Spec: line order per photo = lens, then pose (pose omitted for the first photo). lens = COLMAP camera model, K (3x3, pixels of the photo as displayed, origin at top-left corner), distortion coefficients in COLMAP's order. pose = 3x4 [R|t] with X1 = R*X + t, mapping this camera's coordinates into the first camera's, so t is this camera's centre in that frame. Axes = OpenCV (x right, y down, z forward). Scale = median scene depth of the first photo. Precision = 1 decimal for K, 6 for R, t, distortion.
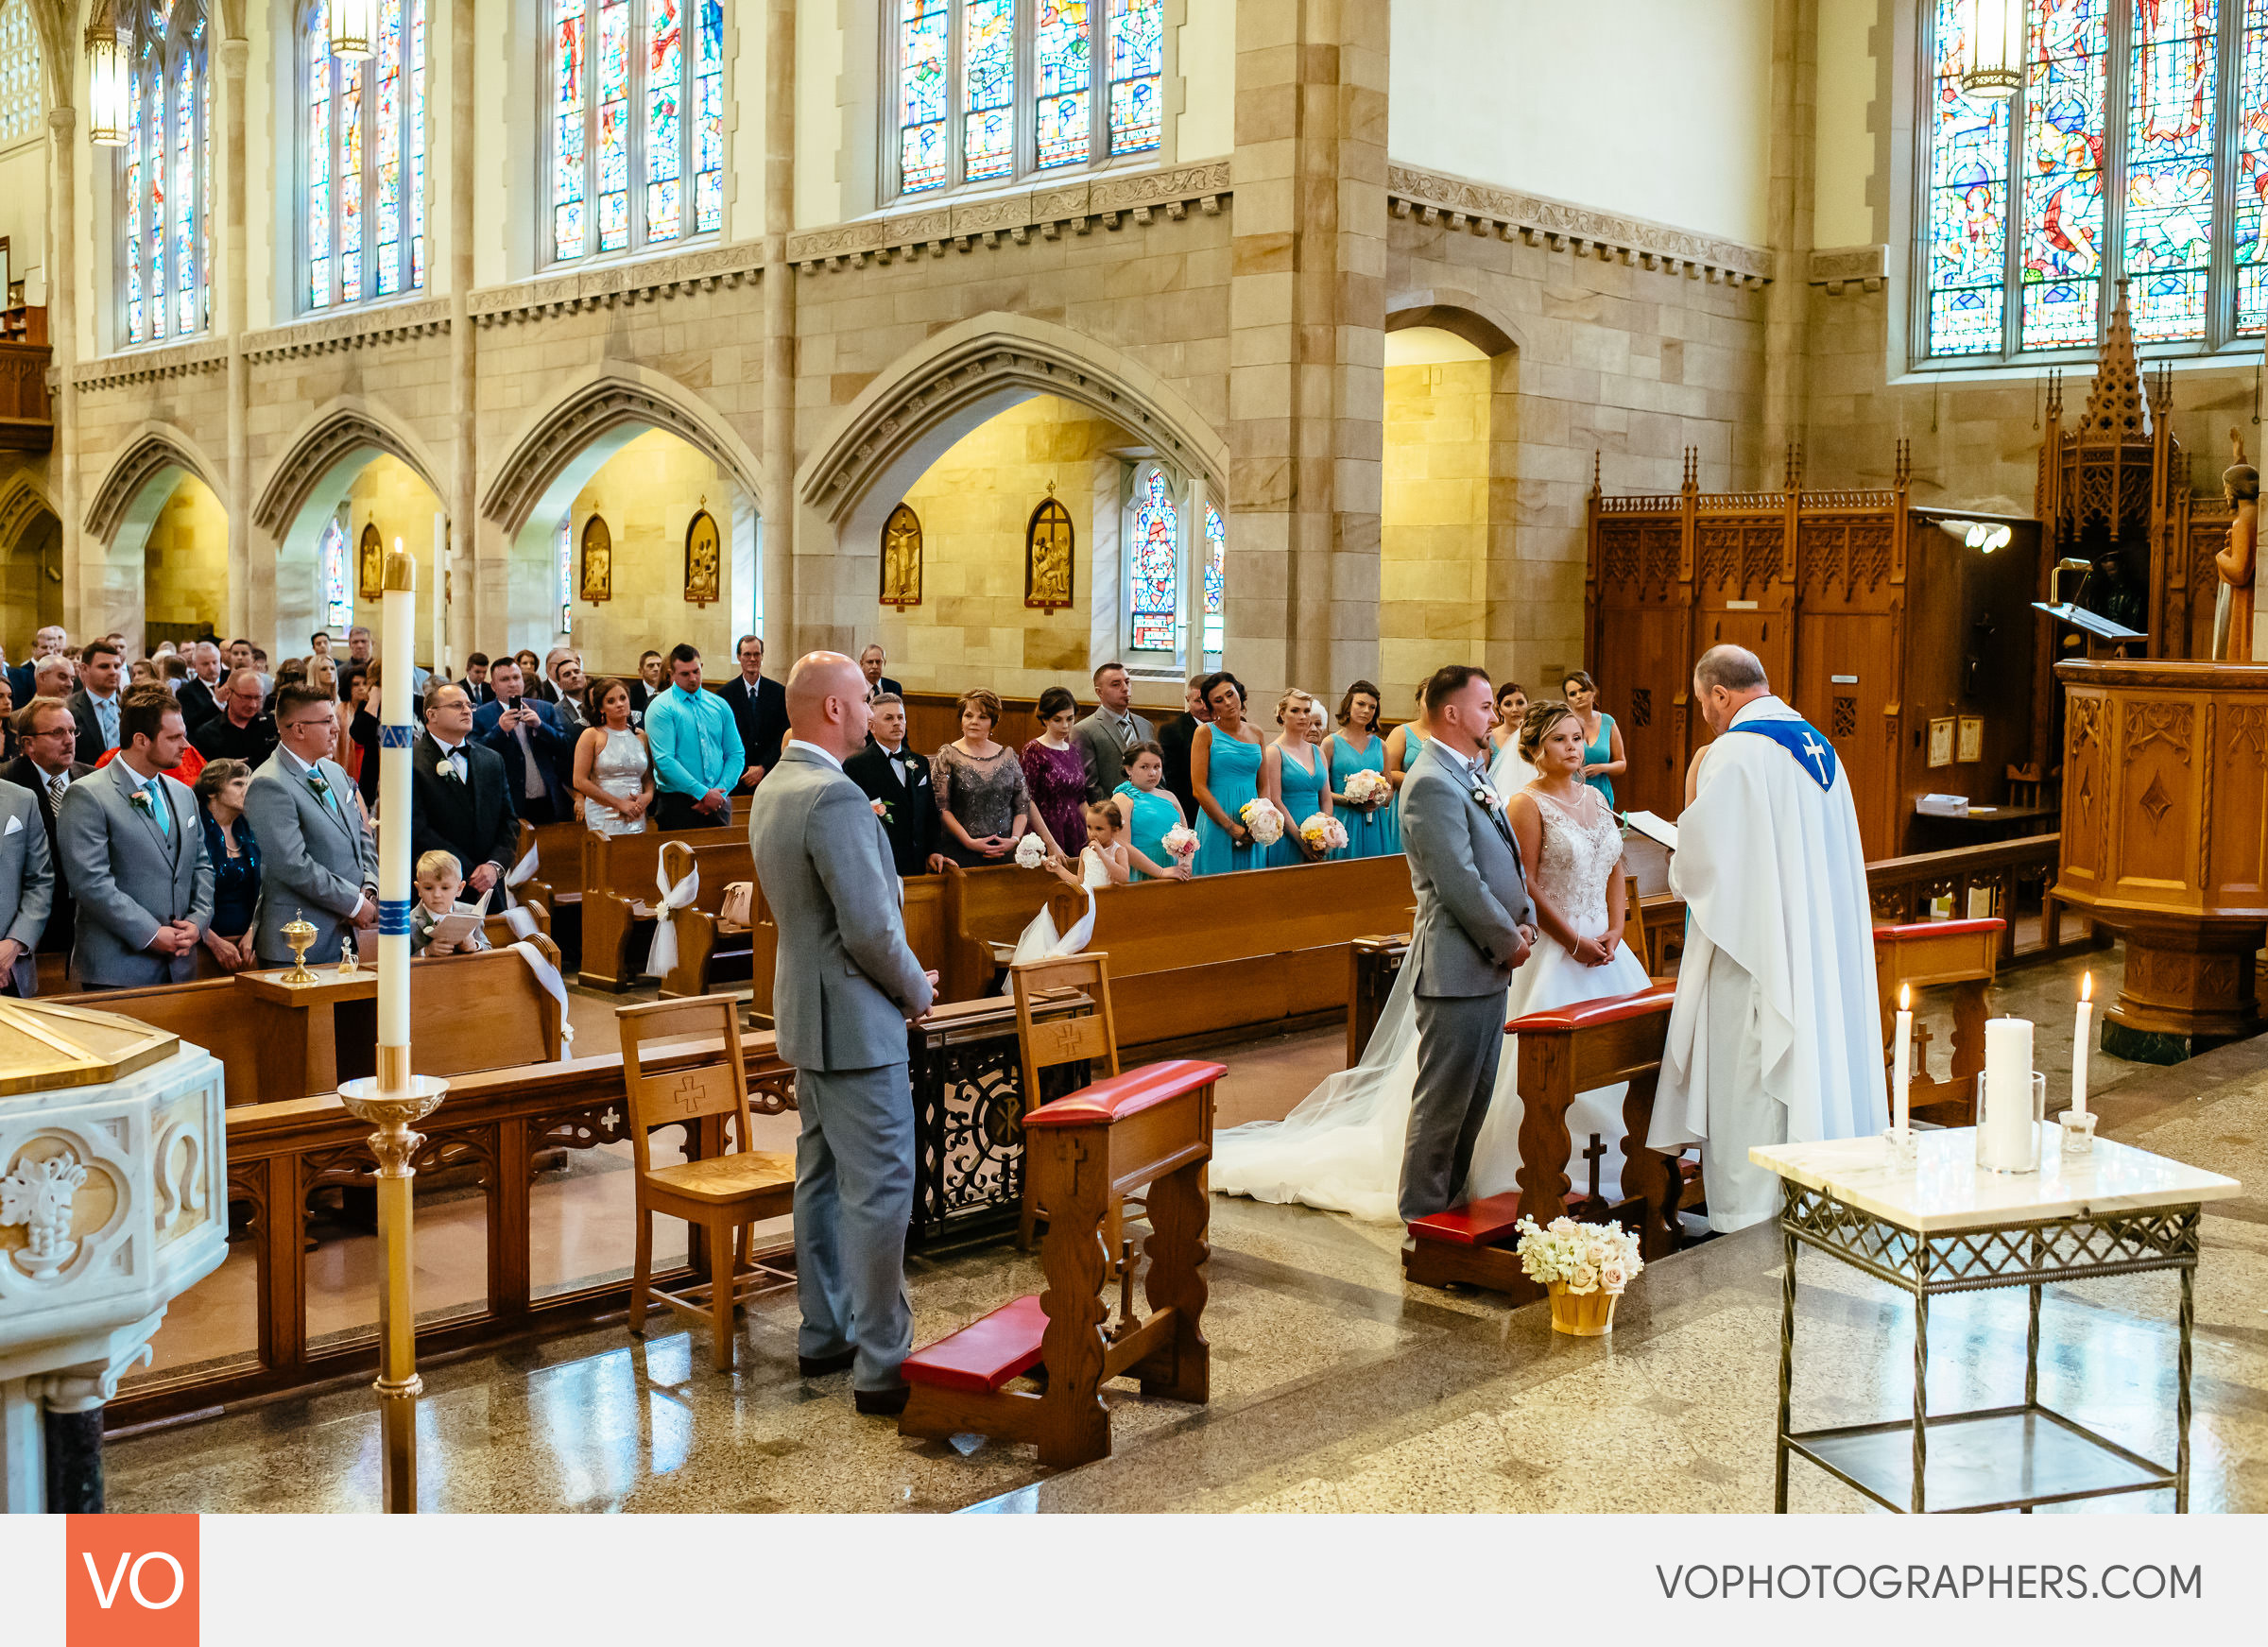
lens RADIAL K [[2341.8, 0, 1136.2], [0, 2341.8, 729.0], [0, 0, 1]] dist [-0.069586, 0.039439]
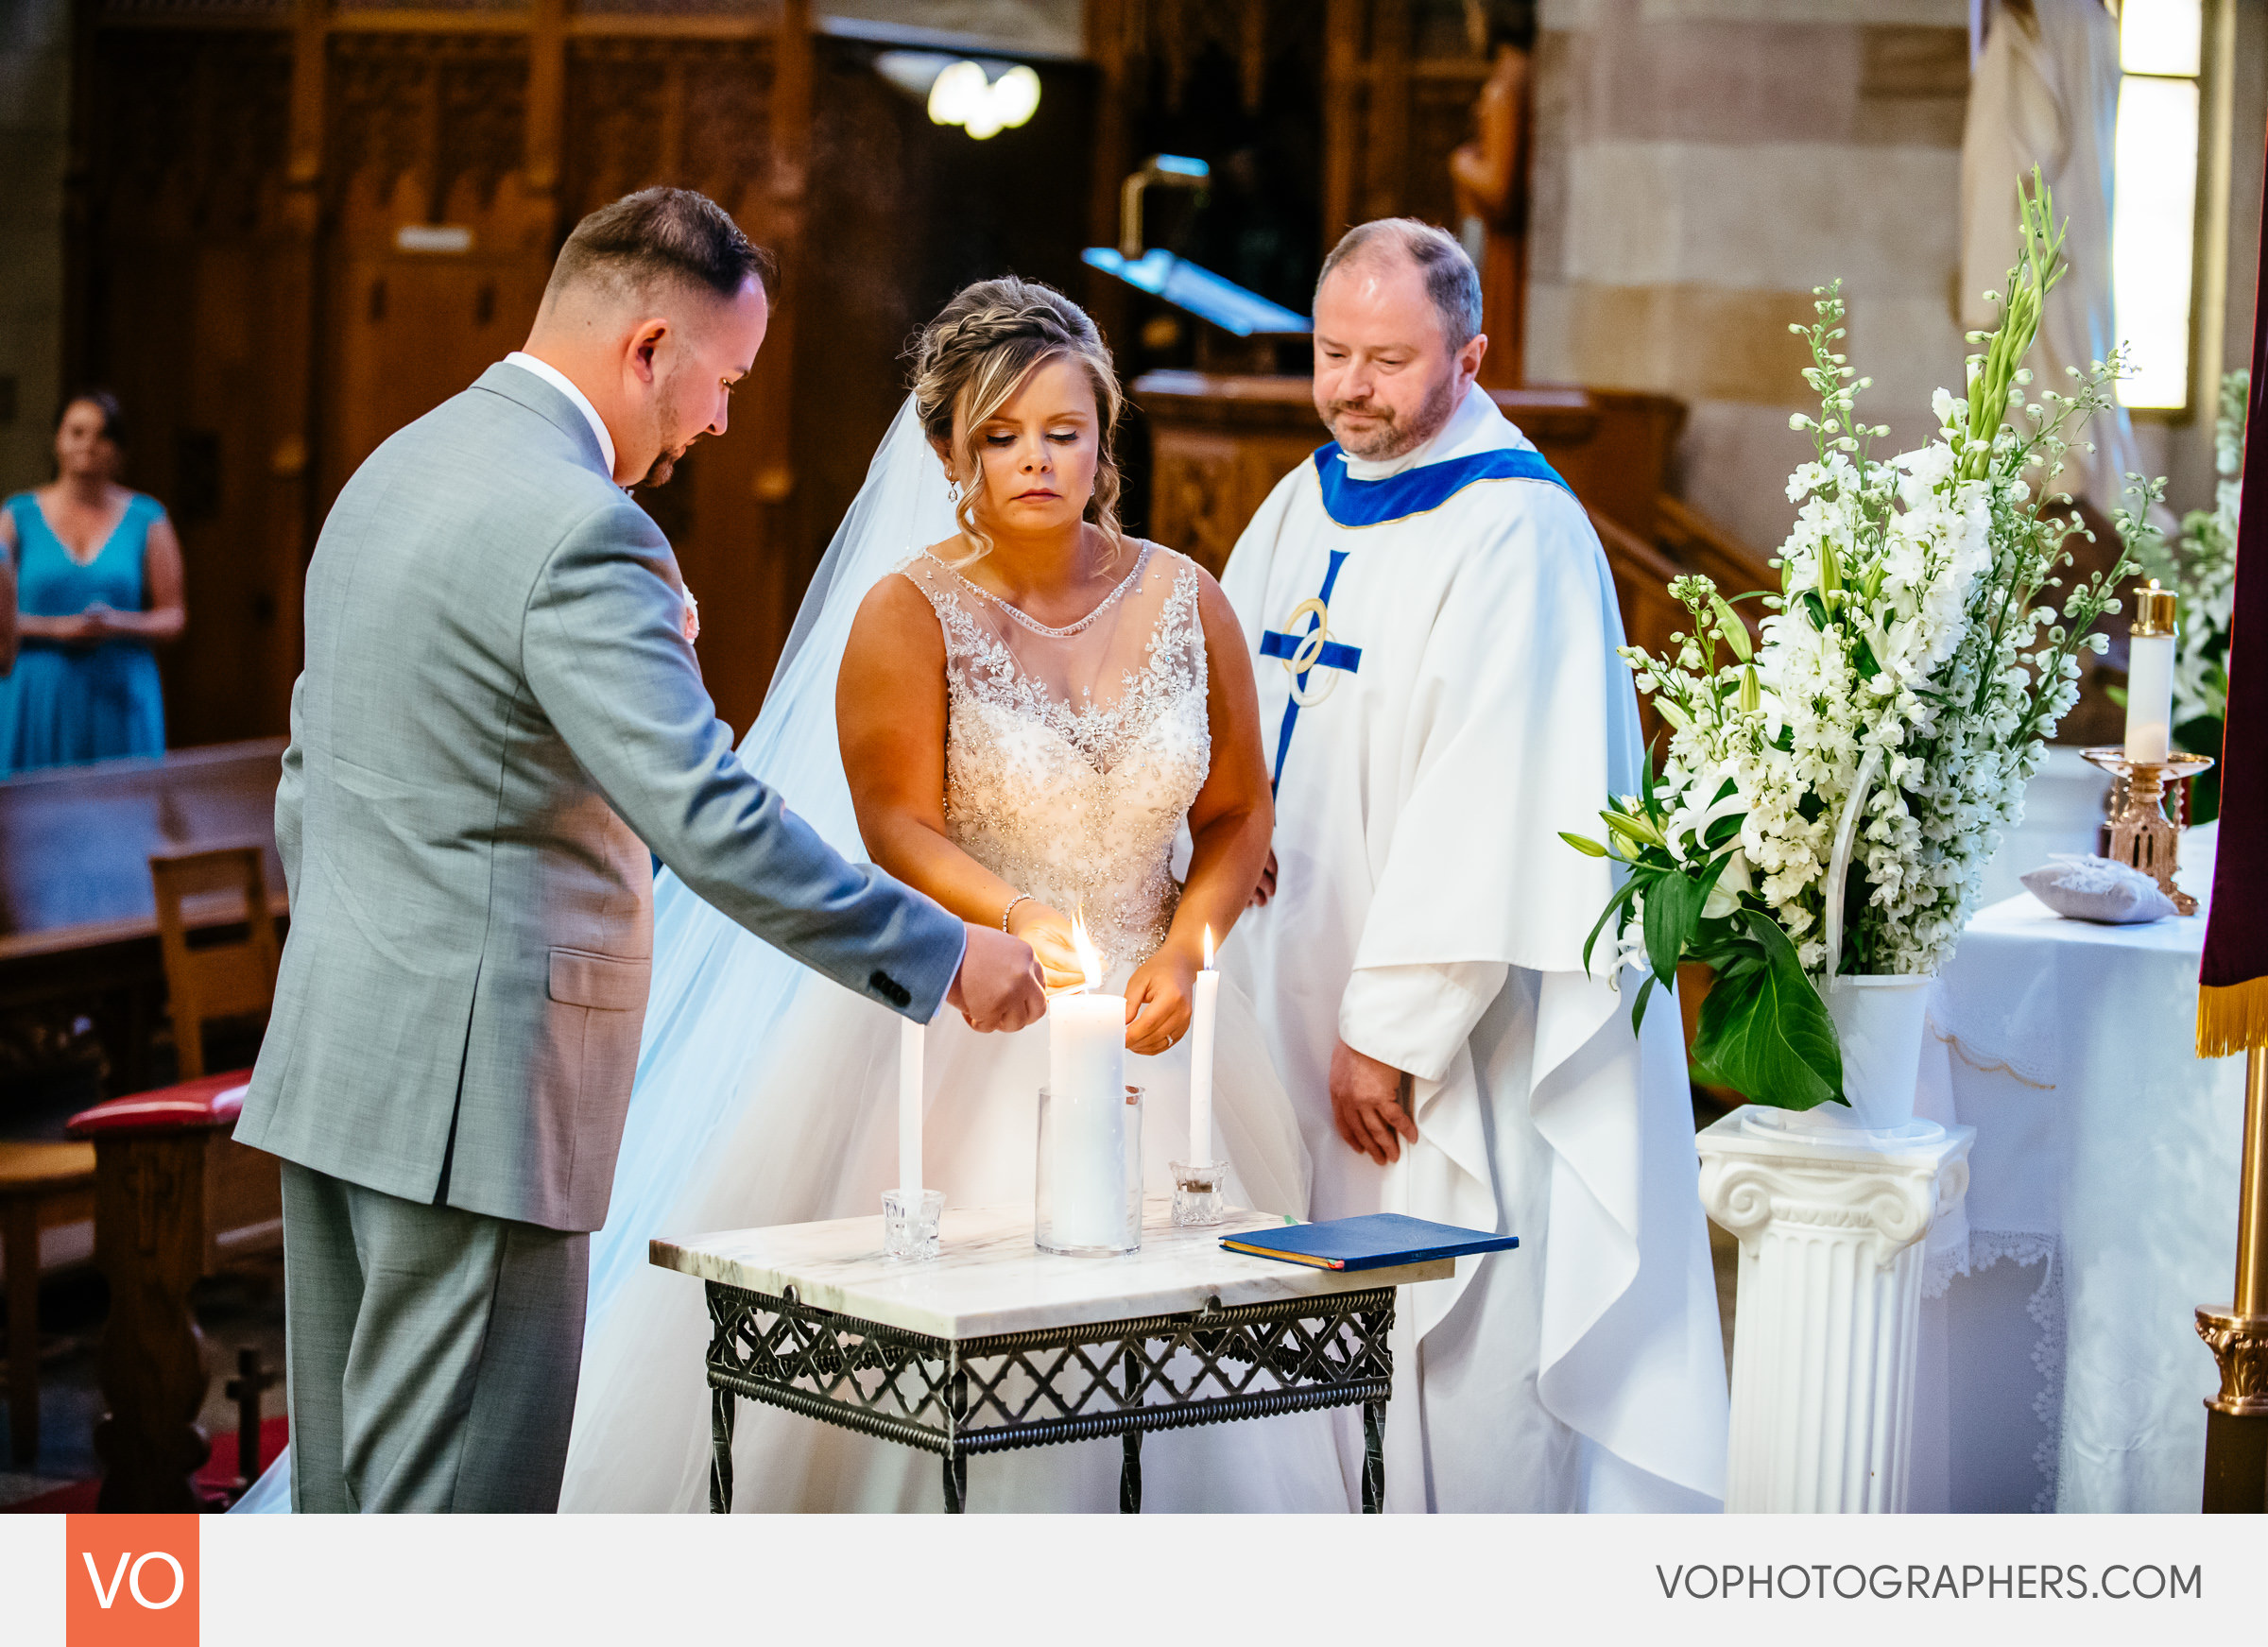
lens RADIAL K [[6187.2, 0, 1134.0], [0, 6187.2, 823.5], [0, 0, 1]] dist [-0.008844, -0.351486]
pose [[0.928115, -0.014911, 0.371994, -0.194978], [-0.001825, 0.999003, 0.044597, 0.012937], [-0.372289, -0.042070, 0.927163, -0.454623]]
